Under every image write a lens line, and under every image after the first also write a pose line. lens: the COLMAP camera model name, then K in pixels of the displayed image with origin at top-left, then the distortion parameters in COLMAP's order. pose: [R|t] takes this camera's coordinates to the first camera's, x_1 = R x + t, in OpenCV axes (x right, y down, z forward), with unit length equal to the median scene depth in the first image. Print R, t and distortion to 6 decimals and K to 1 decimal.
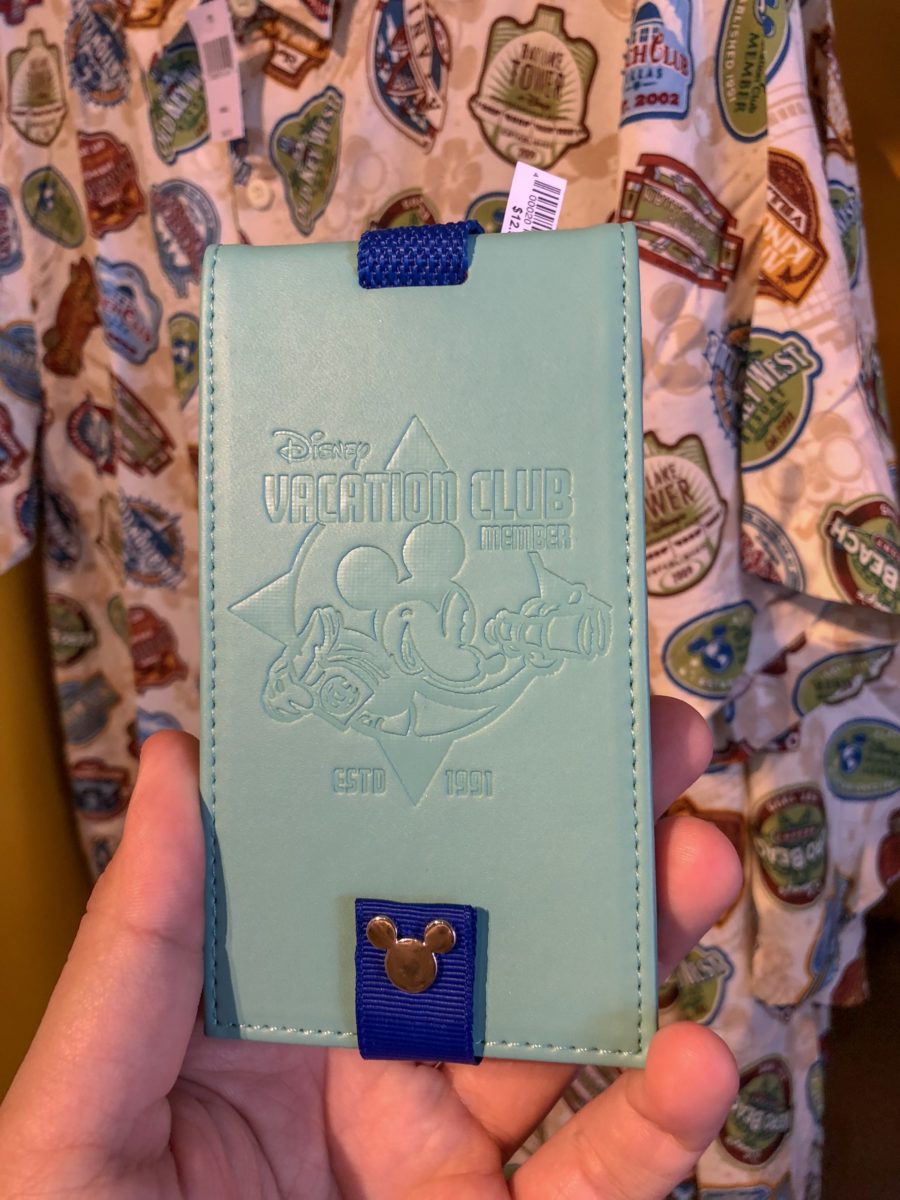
lens RADIAL K [[992.8, 0, 455.4], [0, 992.8, 597.0], [0, 0, 1]] dist [-0.031411, 0.037103]
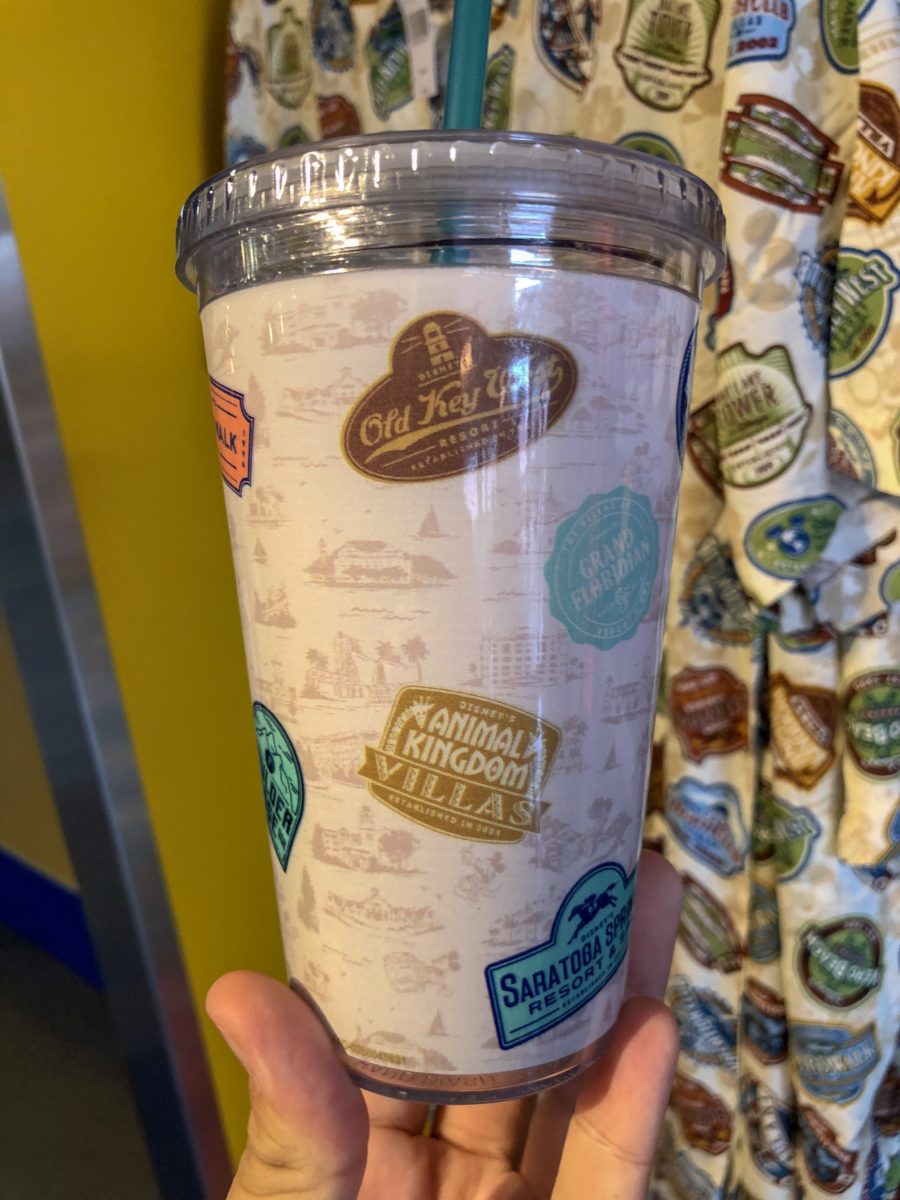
lens RADIAL K [[987.7, 0, 450.0], [0, 987.7, 600.0], [0, 0, 1]] dist [-0.004284, -0.007849]
pose [[0.959328, 0.061843, -0.275435, 0.204148], [-0.040411, 0.995745, 0.082824, 0.048392], [0.279385, -0.068325, 0.957745, -0.210684]]
